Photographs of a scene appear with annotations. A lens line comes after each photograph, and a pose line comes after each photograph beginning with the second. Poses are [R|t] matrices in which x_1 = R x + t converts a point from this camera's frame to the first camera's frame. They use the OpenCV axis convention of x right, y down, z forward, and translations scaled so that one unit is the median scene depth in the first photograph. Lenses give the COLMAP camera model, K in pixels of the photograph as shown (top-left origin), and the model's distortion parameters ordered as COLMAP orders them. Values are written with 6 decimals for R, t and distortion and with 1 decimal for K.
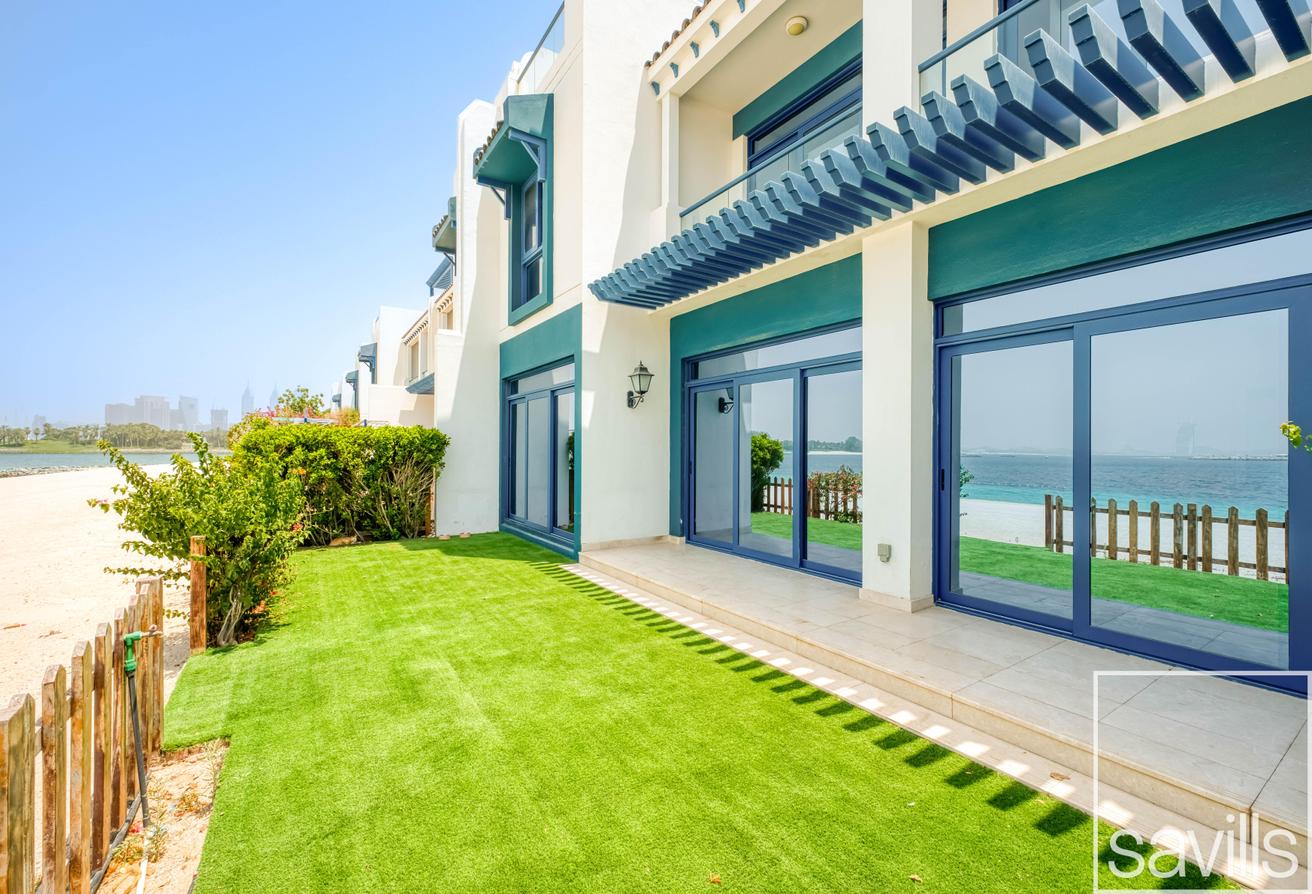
lens RADIAL K [[533.2, 0, 658.4], [0, 533.2, 446.8], [0, 0, 1]] dist [0.000713, 0.000073]
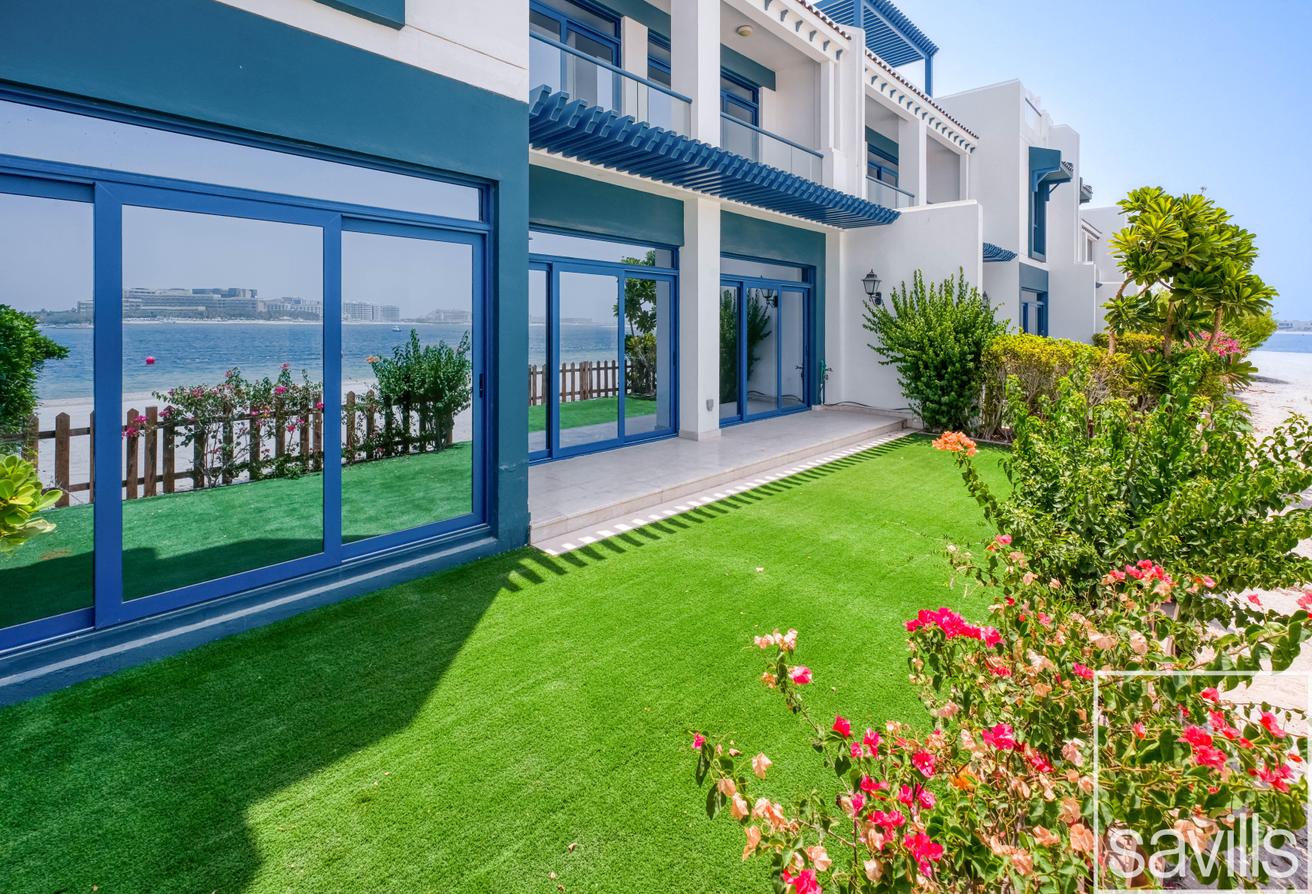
lens RADIAL K [[533.2, 0, 658.4], [0, 533.2, 446.8], [0, 0, 1]] dist [0.000713, 0.000073]
pose [[-0.257343, -0.211208, 0.942956, -0.890485], [-0.034155, 0.977200, 0.209557, 0.006088], [-0.965716, 0.021721, -0.258689, 1.384775]]
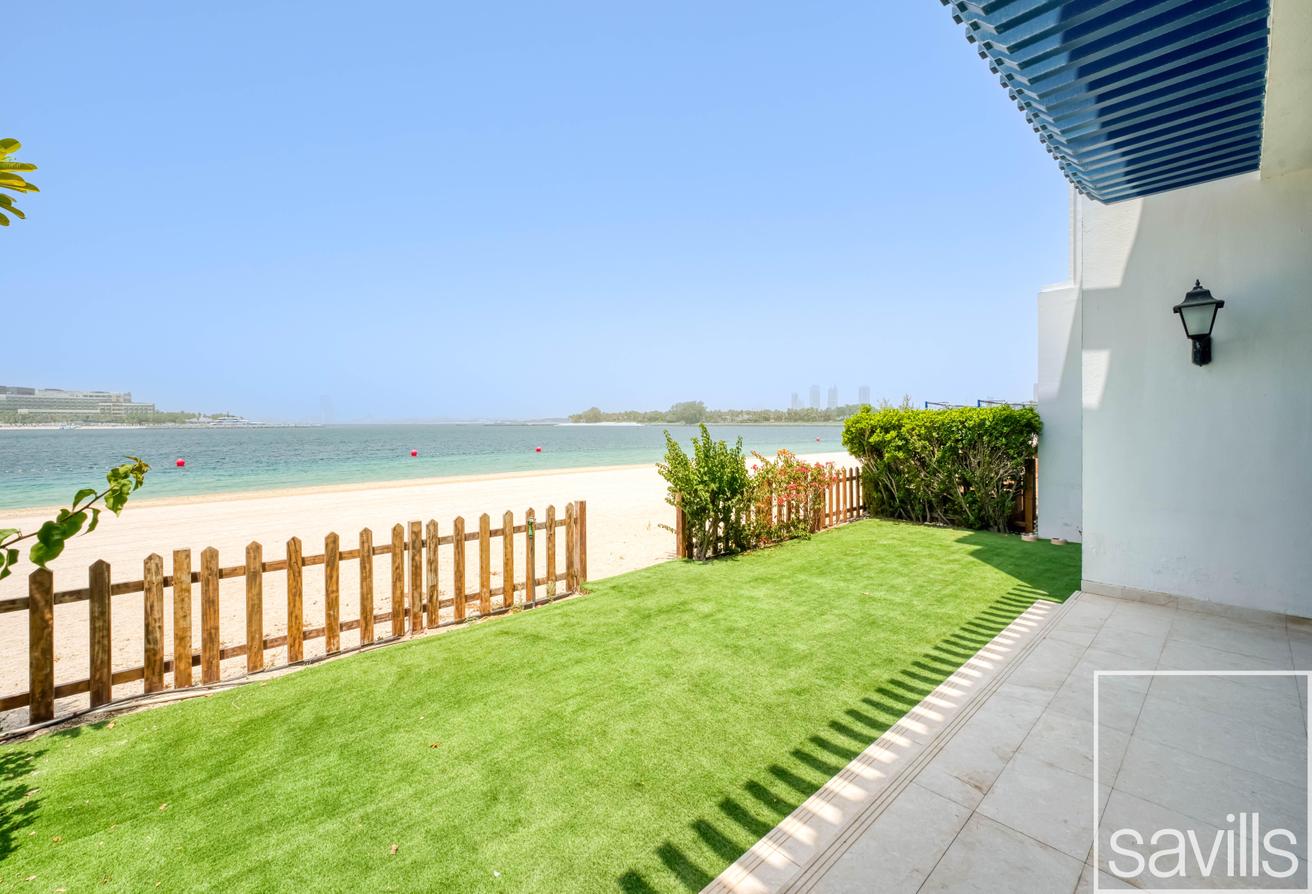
lens RADIAL K [[546.9, 0, 649.8], [0, 546.9, 419.8], [0, 0, 1]] dist [0.002493, 0.000068]
pose [[0.159423, -0.009104, -0.987168, 0.586867], [0.008591, 0.999932, -0.007834, -0.022799], [0.987173, -0.007232, 0.159491, 0.468009]]
